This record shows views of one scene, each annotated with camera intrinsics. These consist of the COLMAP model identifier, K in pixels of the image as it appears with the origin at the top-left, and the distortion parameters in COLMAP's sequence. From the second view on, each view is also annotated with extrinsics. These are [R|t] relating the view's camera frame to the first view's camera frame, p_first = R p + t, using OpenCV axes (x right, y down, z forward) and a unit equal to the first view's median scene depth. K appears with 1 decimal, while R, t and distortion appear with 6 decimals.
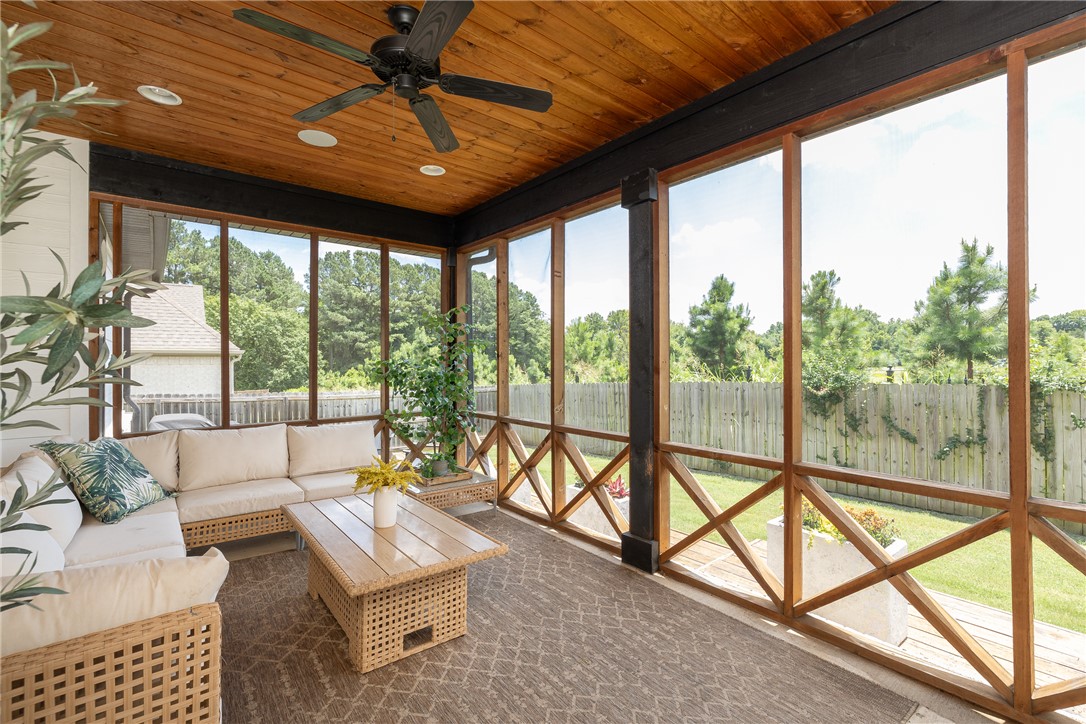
lens RADIAL K [[462.9, 0, 527.9], [0, 462.9, 361.8], [0, 0, 1]] dist [0.000302, 0.000738]
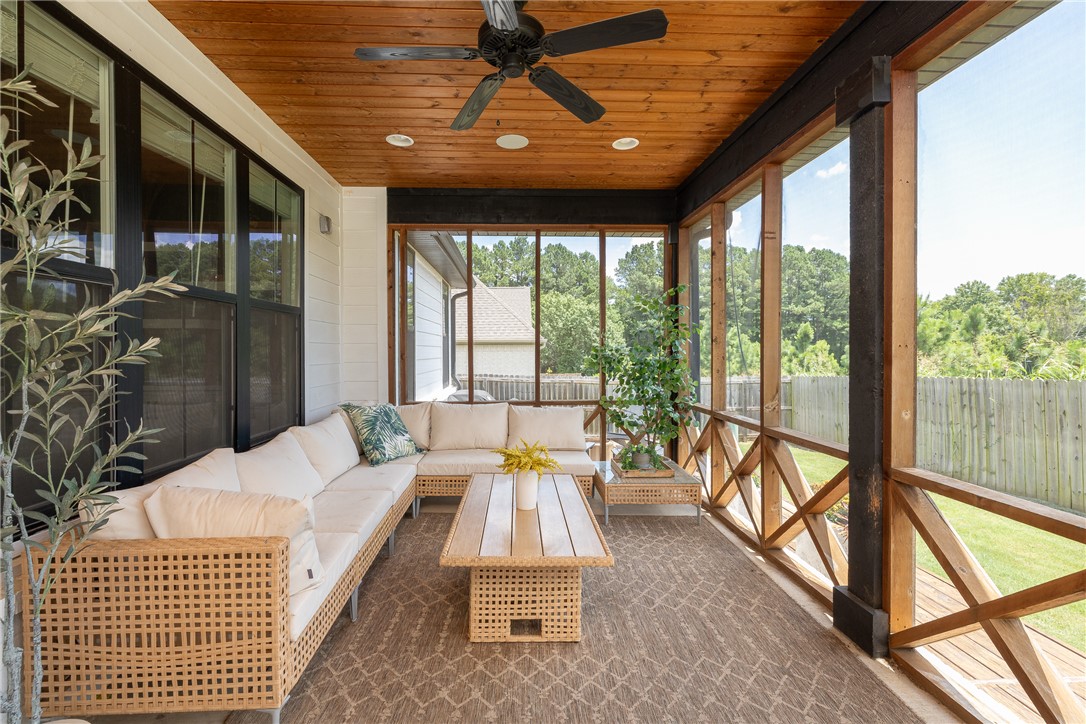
lens RADIAL K [[462.9, 0, 537.9], [0, 462.9, 356.5], [0, 0, 1]] dist [0.000302, 0.000738]
pose [[0.813297, 0.008149, -0.581792, 0.229963], [0.001100, 0.999879, 0.015542, 0.004051], [0.581848, -0.013280, 0.813189, 0.146151]]
